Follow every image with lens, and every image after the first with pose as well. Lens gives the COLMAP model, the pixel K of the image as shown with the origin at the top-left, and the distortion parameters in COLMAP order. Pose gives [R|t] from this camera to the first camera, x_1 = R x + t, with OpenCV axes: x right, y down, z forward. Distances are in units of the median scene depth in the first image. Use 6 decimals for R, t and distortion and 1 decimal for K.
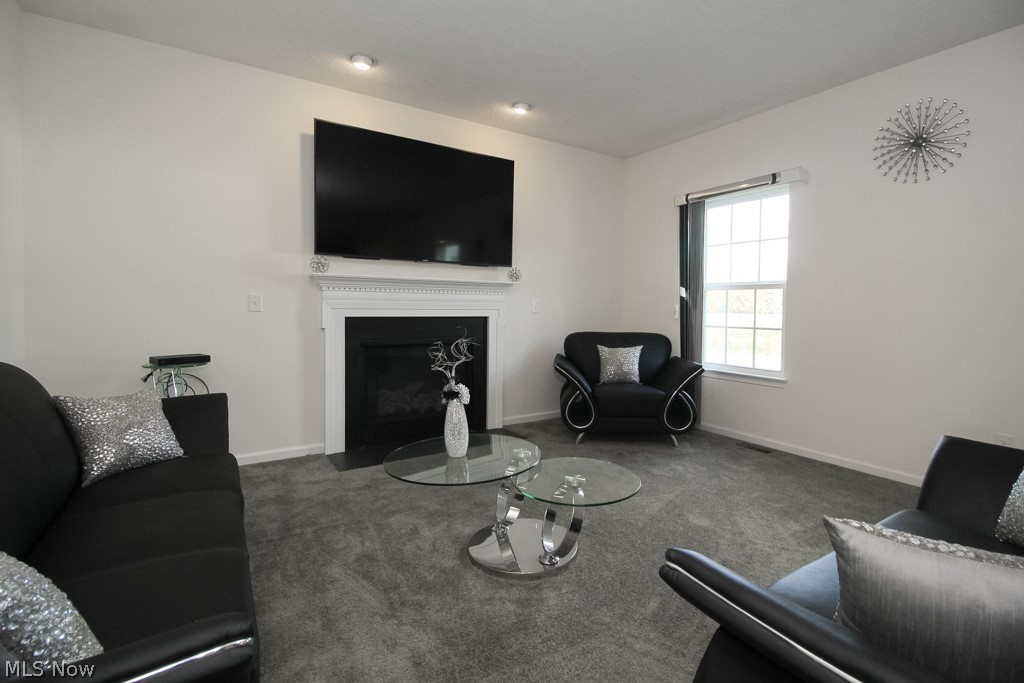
lens RADIAL K [[482.2, 0, 512.0], [0, 482.2, 341.5], [0, 0, 1]] dist [0.000074, -0.000053]
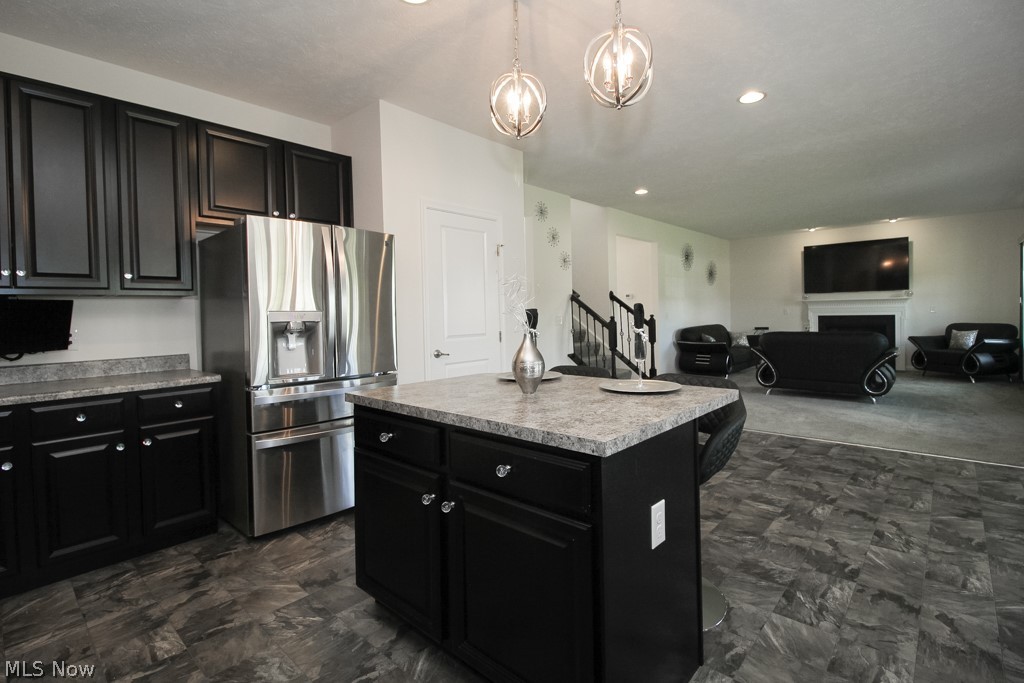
lens RADIAL K [[467.2, 0, 507.3], [0, 467.2, 327.2], [0, 0, 1]] dist [-0.023109, -0.001127]
pose [[0.250747, 0.016830, -0.967906, 1.660115], [-0.049642, 0.998757, 0.004506, 0.086467], [0.966779, 0.046919, 0.251270, -1.285417]]
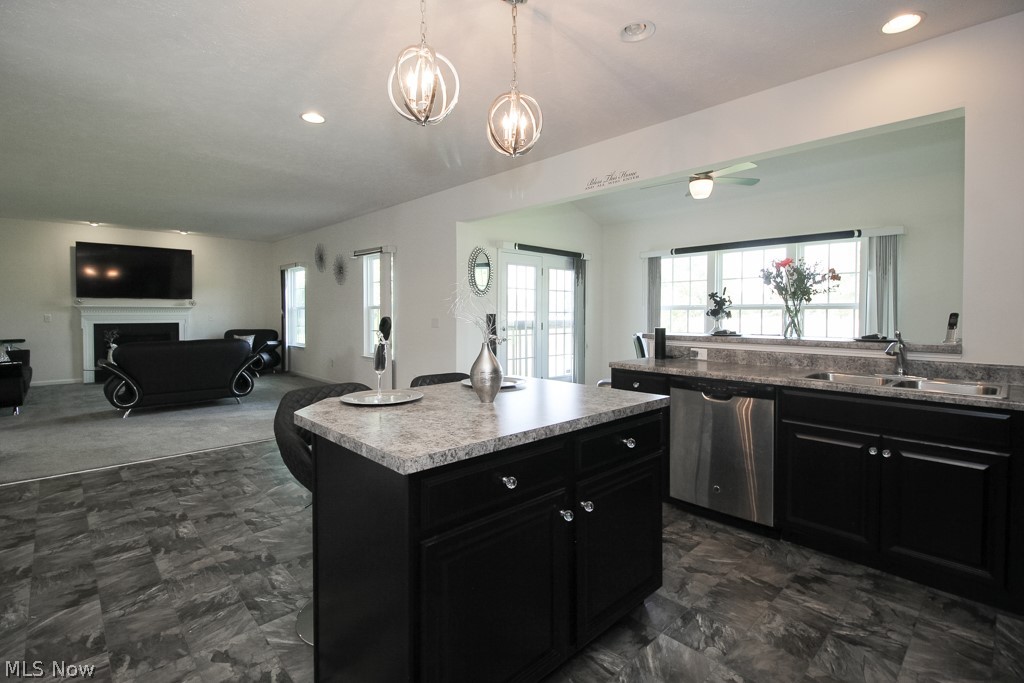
lens RADIAL K [[500.6, 0, 512.0], [0, 500.6, 341.5], [0, 0, 1]] dist [0.004286, 0.000380]
pose [[0.982798, -0.021098, 0.183473, 1.125388], [0.023183, 0.999689, -0.009226, 0.098324], [-0.183221, 0.013321, 0.982981, -1.655709]]
